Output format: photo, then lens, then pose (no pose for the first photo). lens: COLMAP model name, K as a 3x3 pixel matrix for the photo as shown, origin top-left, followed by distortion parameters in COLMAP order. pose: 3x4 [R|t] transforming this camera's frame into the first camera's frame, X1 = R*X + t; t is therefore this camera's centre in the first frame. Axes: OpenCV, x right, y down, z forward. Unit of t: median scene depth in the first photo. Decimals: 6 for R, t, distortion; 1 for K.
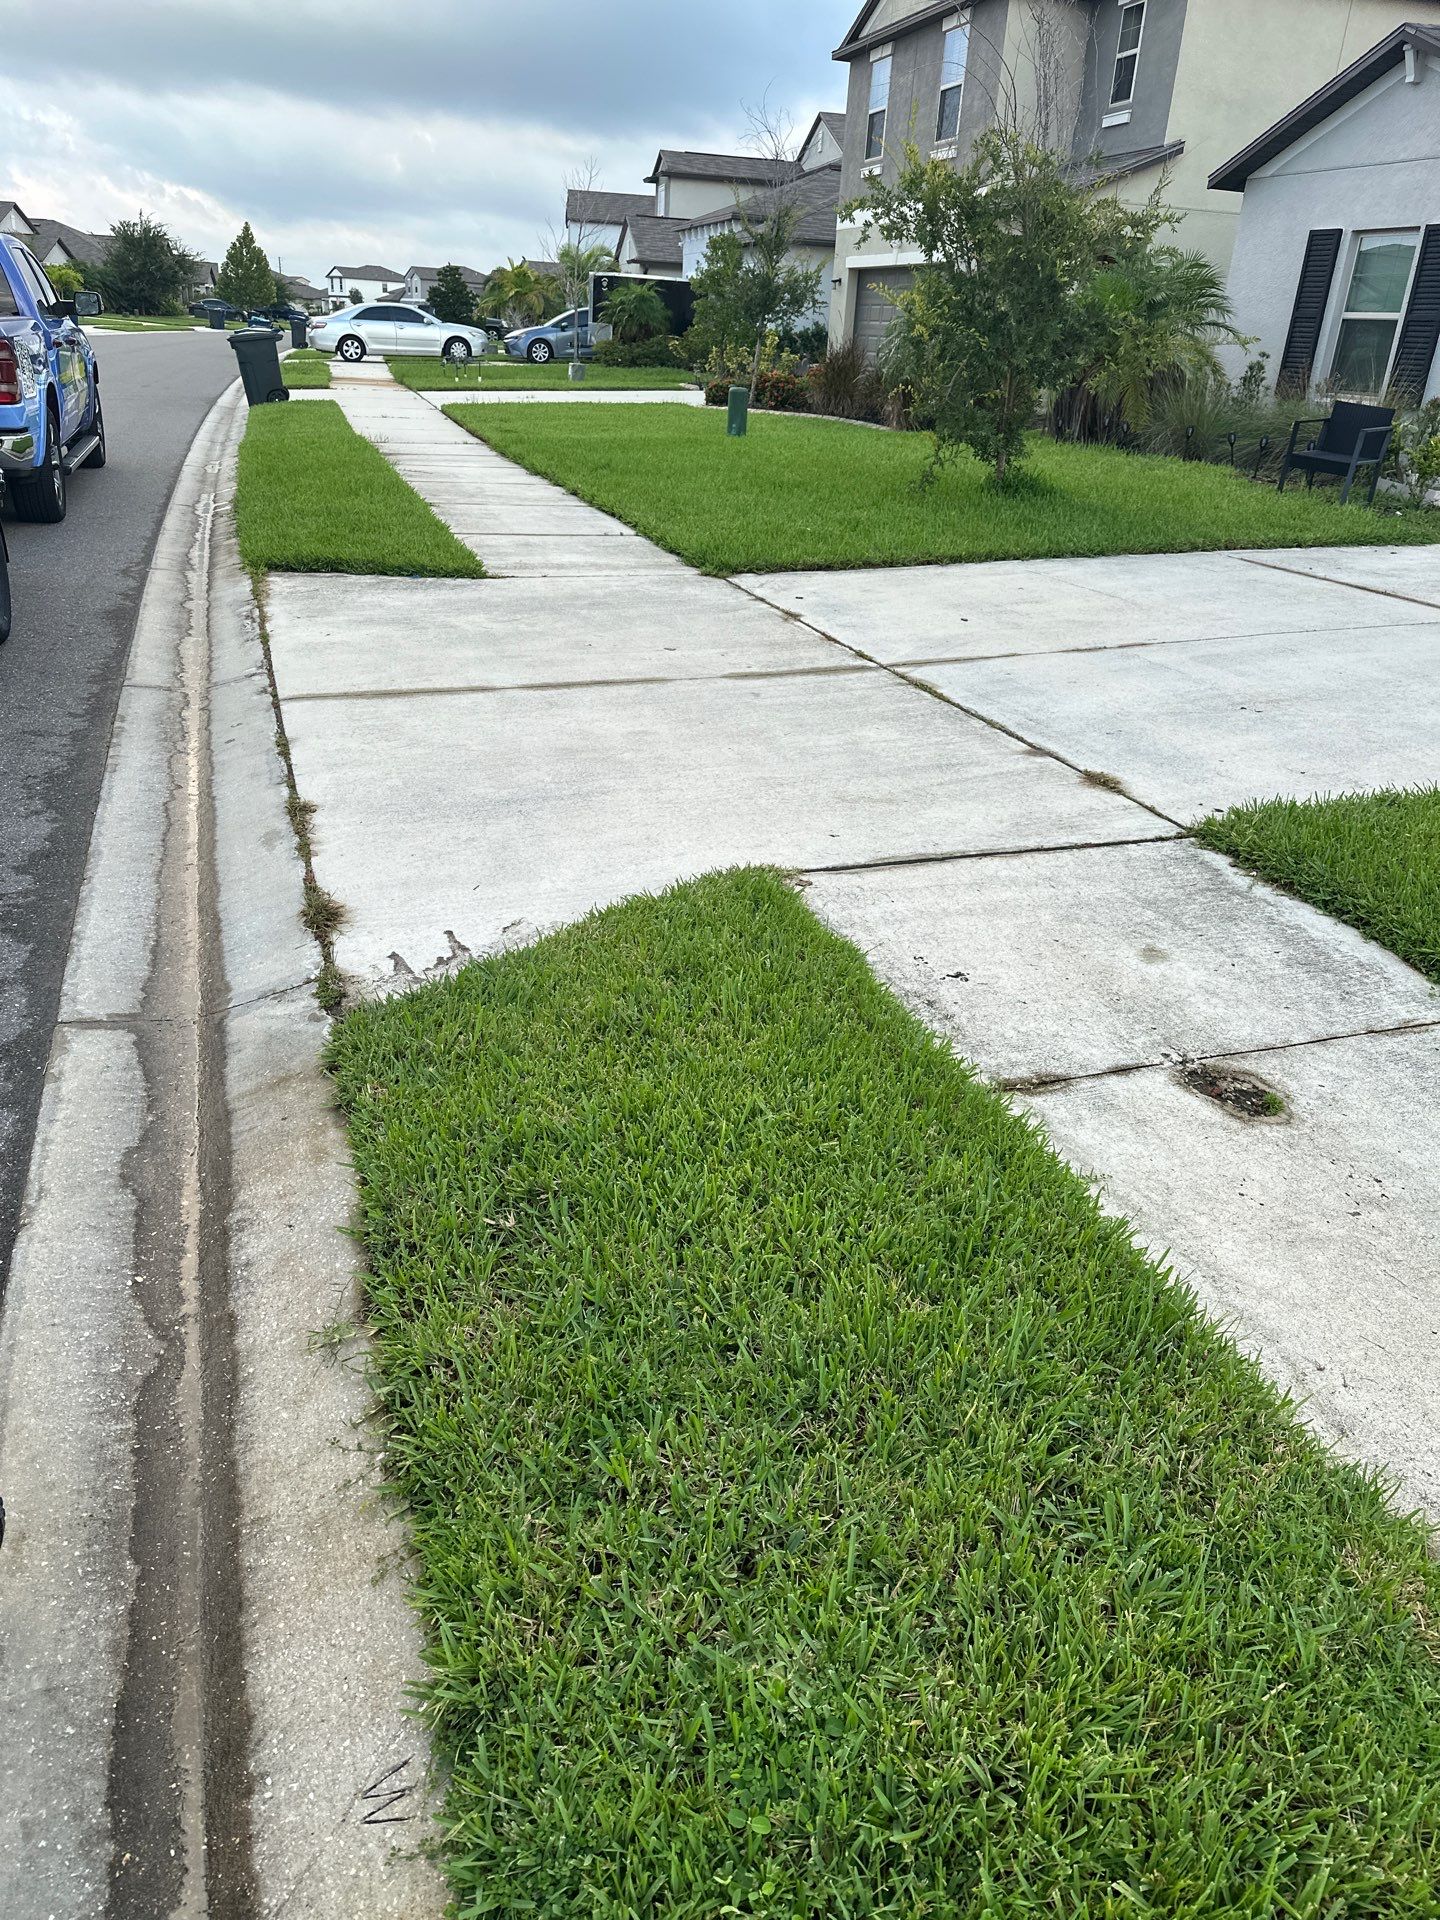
lens RADIAL K [[1342.3, 0, 706.7], [0, 1342.3, 959.5], [0, 0, 1]] dist [0.055950, -0.064505]
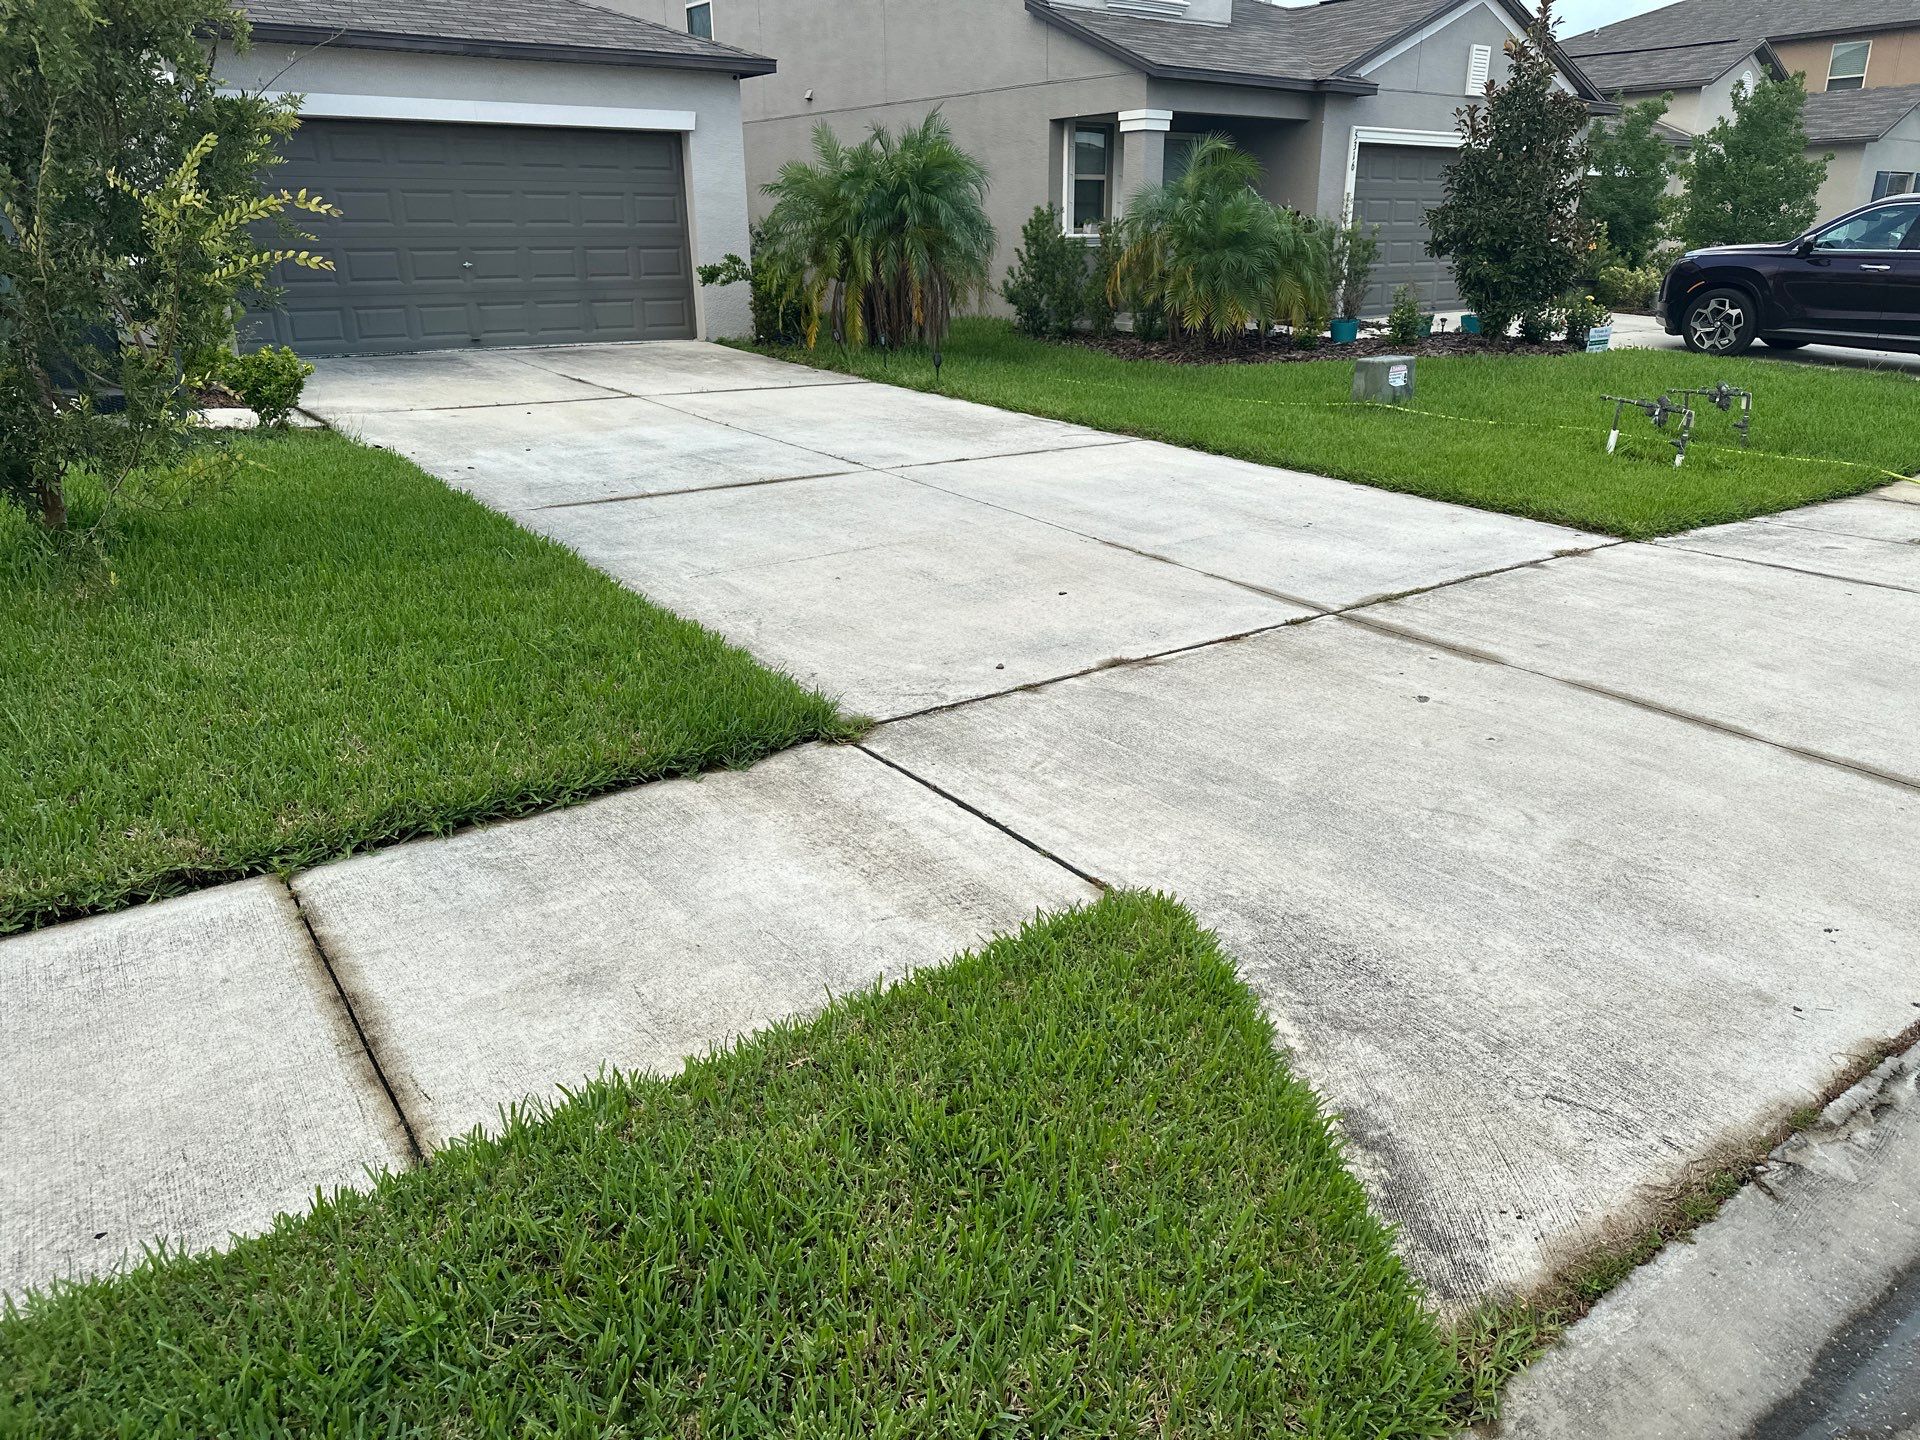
lens RADIAL K [[1342.3, 0, 967.4], [0, 1342.3, 716.6], [0, 0, 1]] dist [0.055950, -0.064505]
pose [[-0.315004, -0.363636, 0.876665, -0.418001], [0.390827, 0.792039, 0.468966, -0.467242], [-0.864885, 0.490351, -0.107376, 0.917957]]
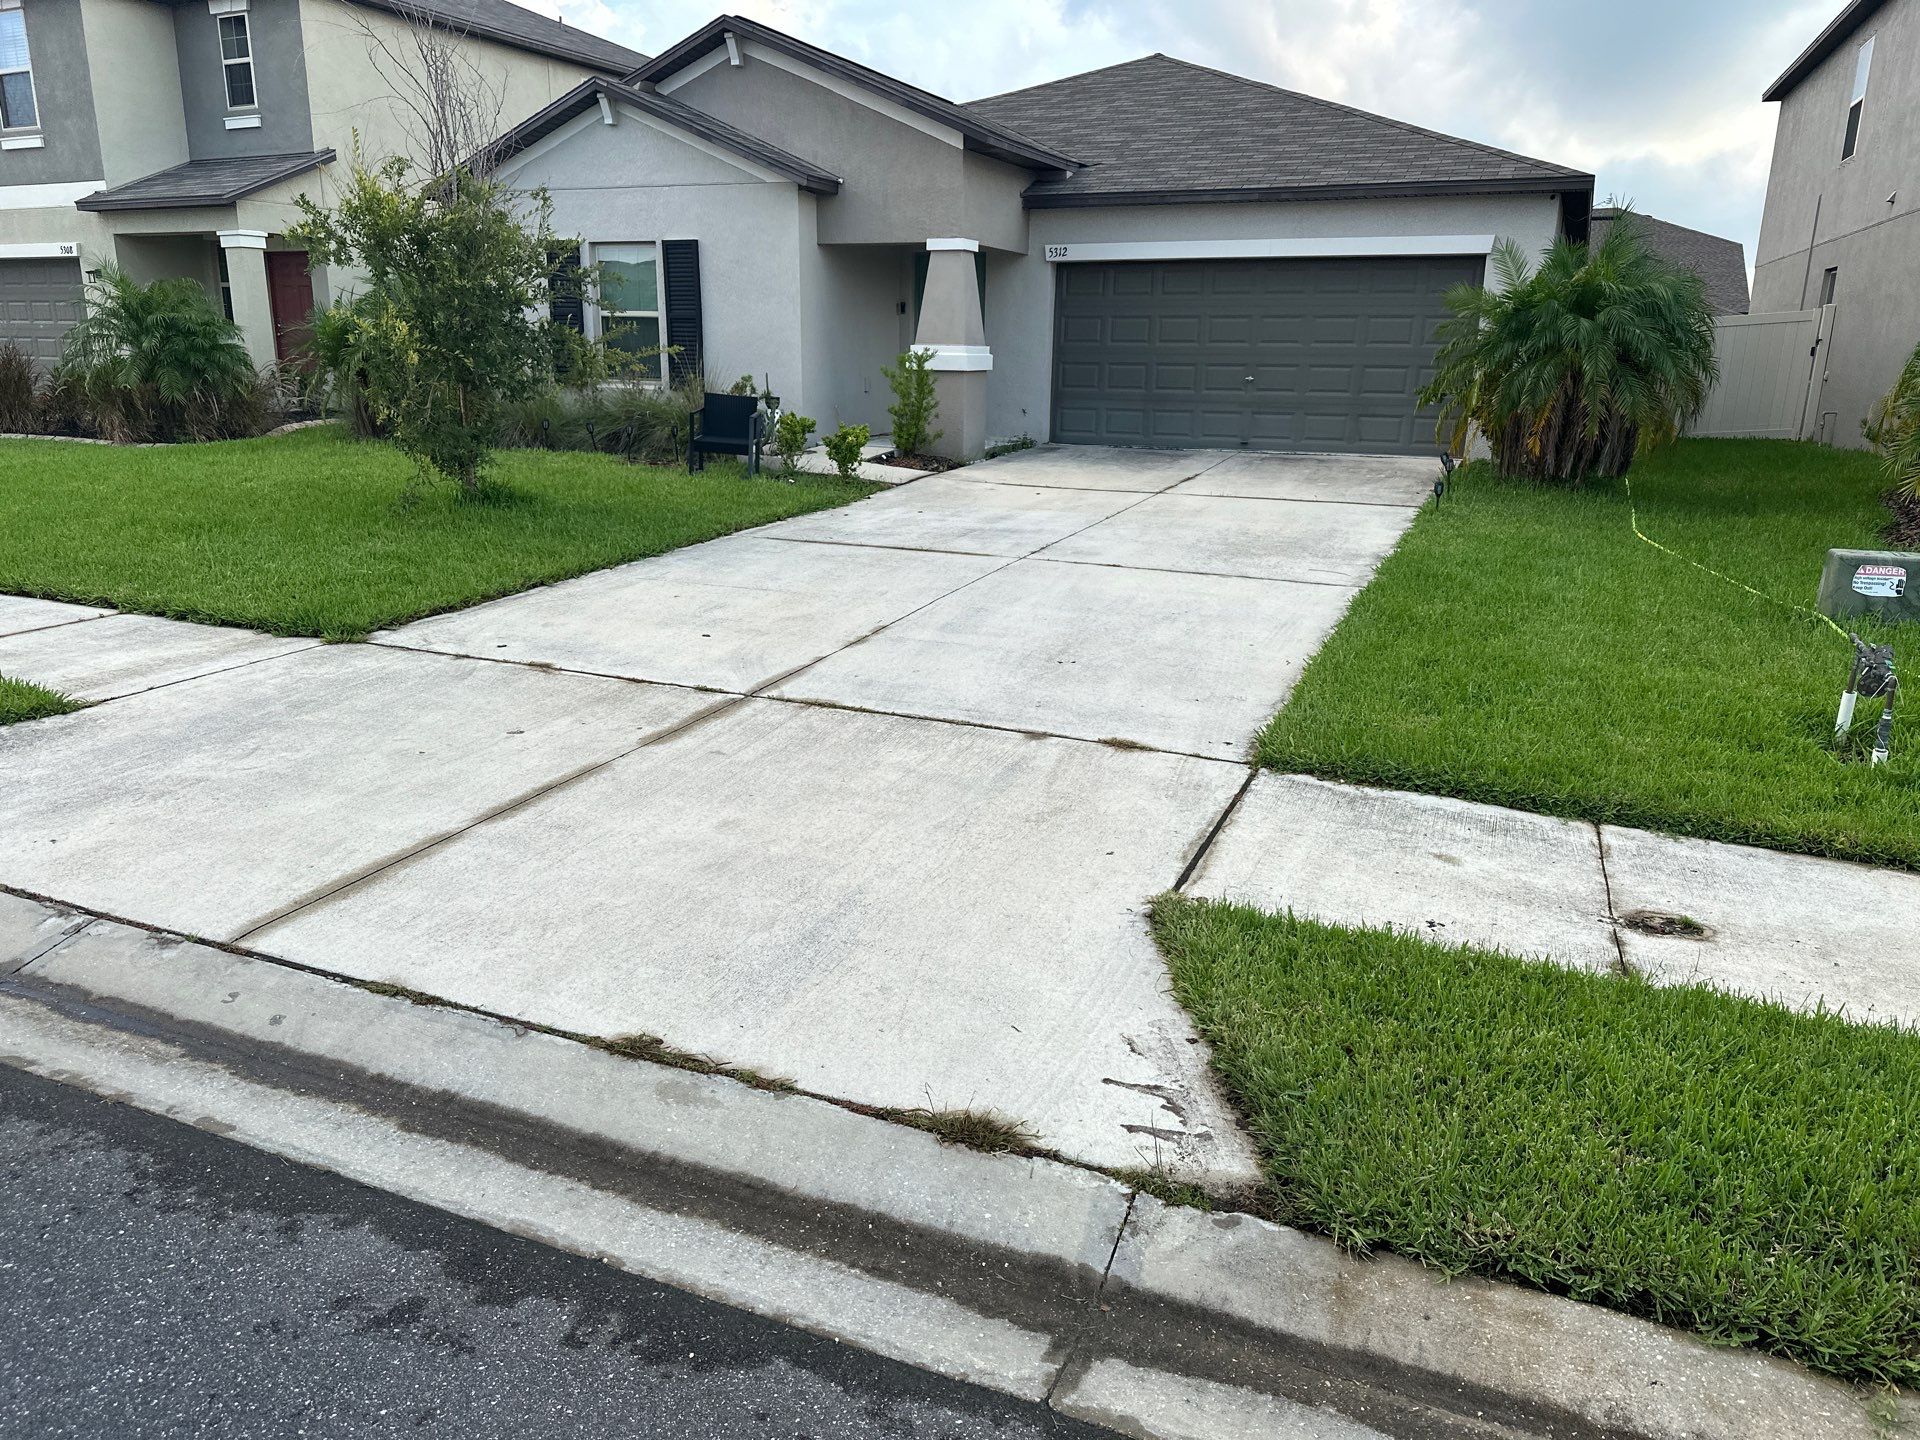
lens RADIAL K [[1342.3, 0, 946.1], [0, 1342.3, 712.6], [0, 0, 1]] dist [0.055950, -0.064505]
pose [[0.667075, -0.232023, 0.707938, -0.317769], [0.328668, 0.944446, -0.000160, -0.107947], [-0.668572, 0.232783, 0.706275, 0.148857]]
